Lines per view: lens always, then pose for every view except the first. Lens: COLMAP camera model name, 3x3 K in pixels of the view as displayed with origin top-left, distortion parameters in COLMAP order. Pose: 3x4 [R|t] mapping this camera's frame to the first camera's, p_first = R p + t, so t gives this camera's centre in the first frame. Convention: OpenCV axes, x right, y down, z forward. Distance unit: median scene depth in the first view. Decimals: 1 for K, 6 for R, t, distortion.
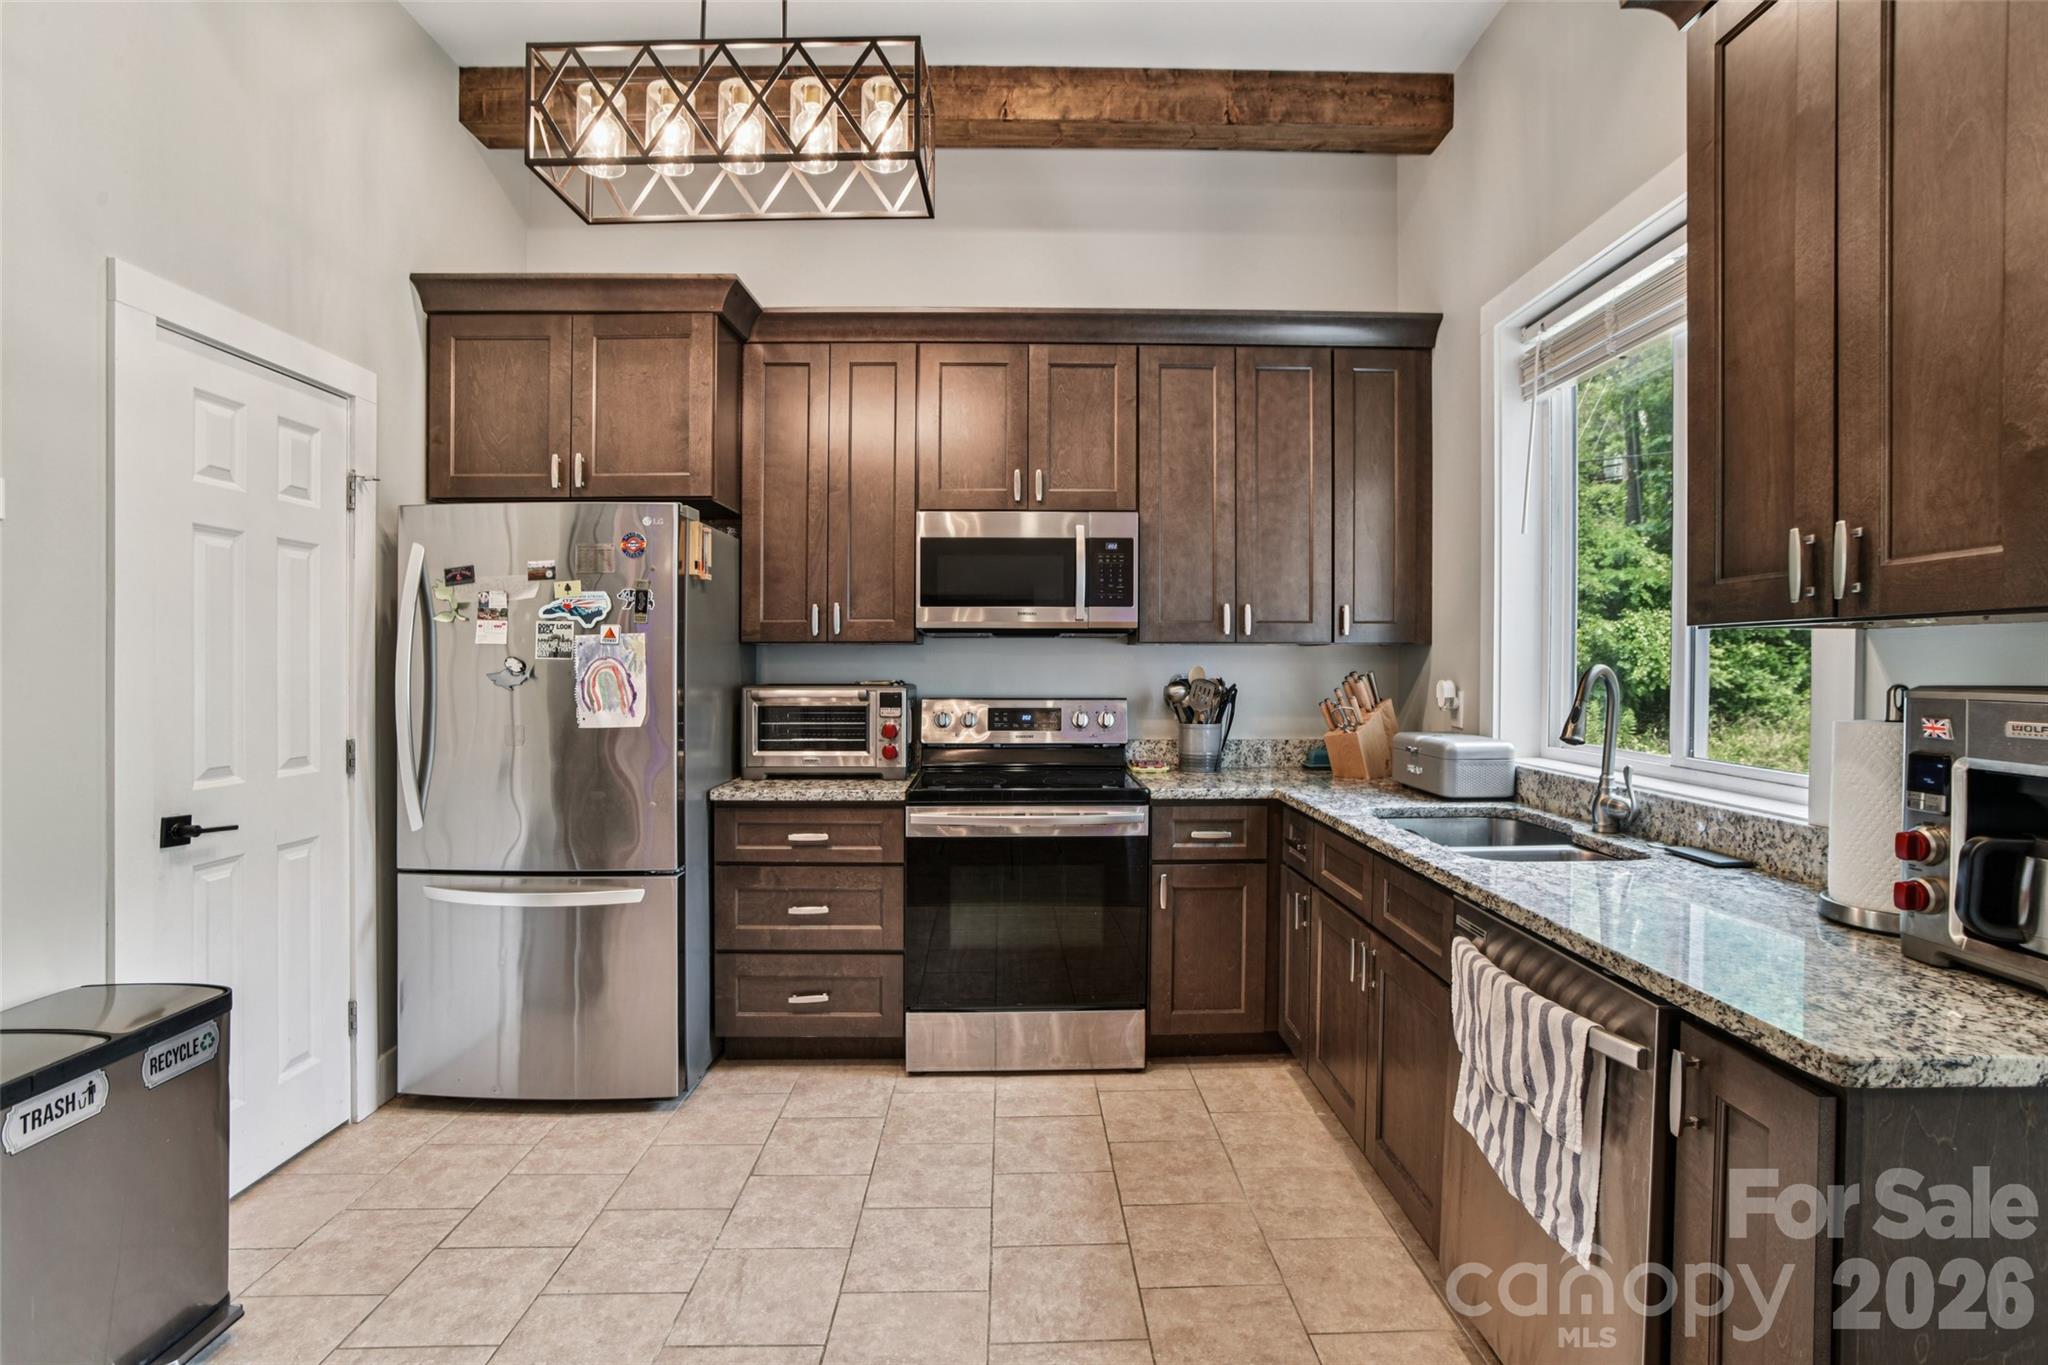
lens RADIAL K [[995.8, 0, 1025.8], [0, 995.8, 664.5], [0, 0, 1]] dist [-0.062025, 0.021642]
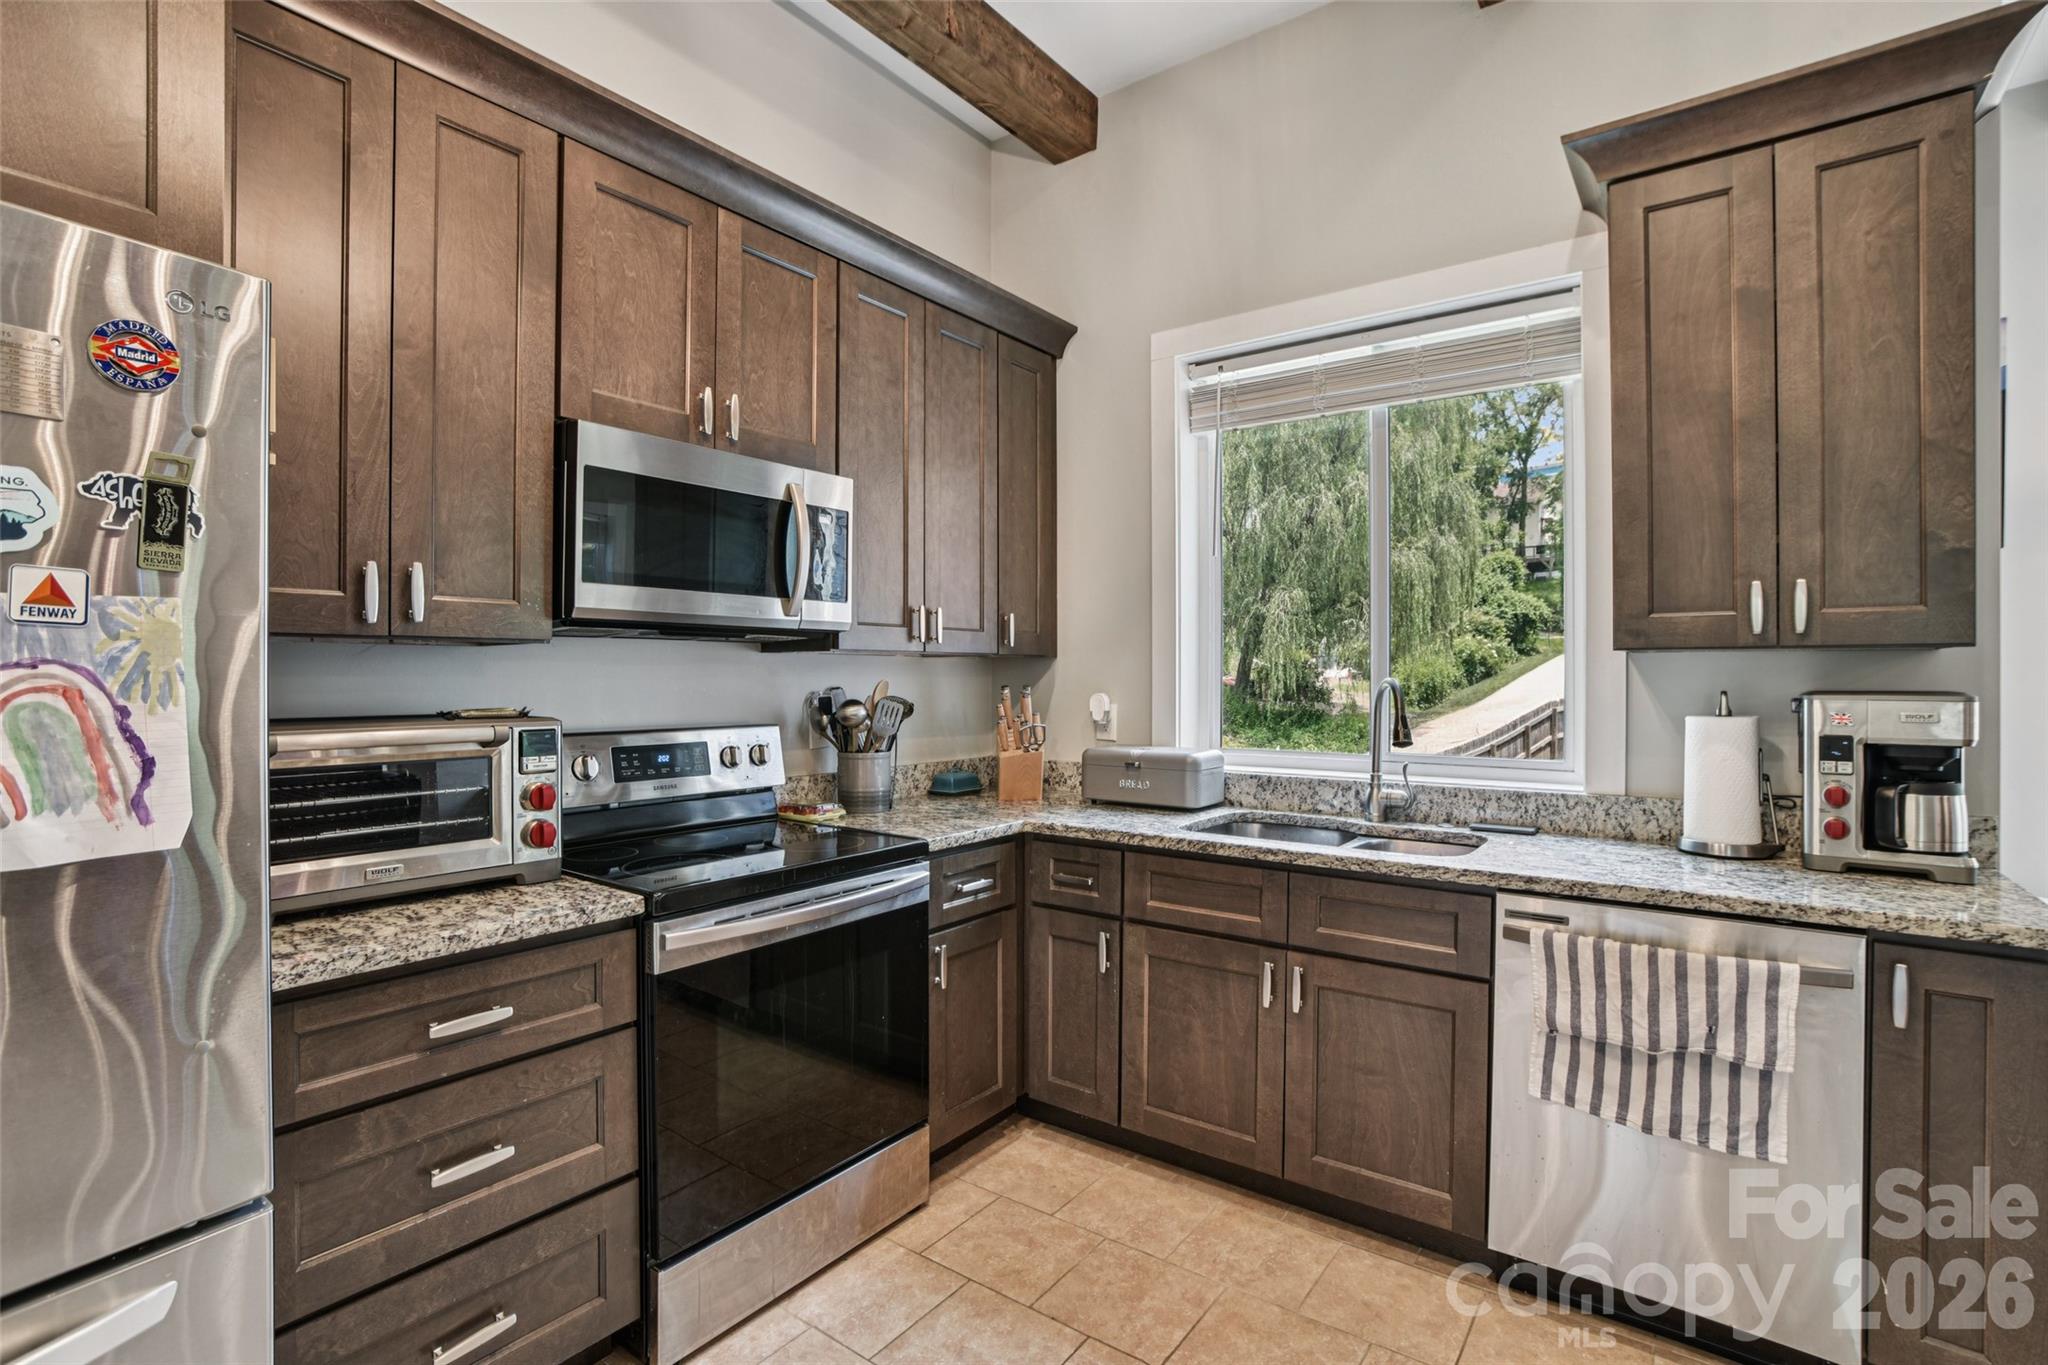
lens RADIAL K [[979.7, 0, 1171.6], [0, 979.7, 672.5], [0, 0, 1]] dist [-0.058514, 0.017737]
pose [[0.579684, 0.002238, 0.814839, -0.383058], [0.001498, 0.999992, -0.003812, -0.001573], [-0.814840, 0.003430, 0.579675, 0.401993]]
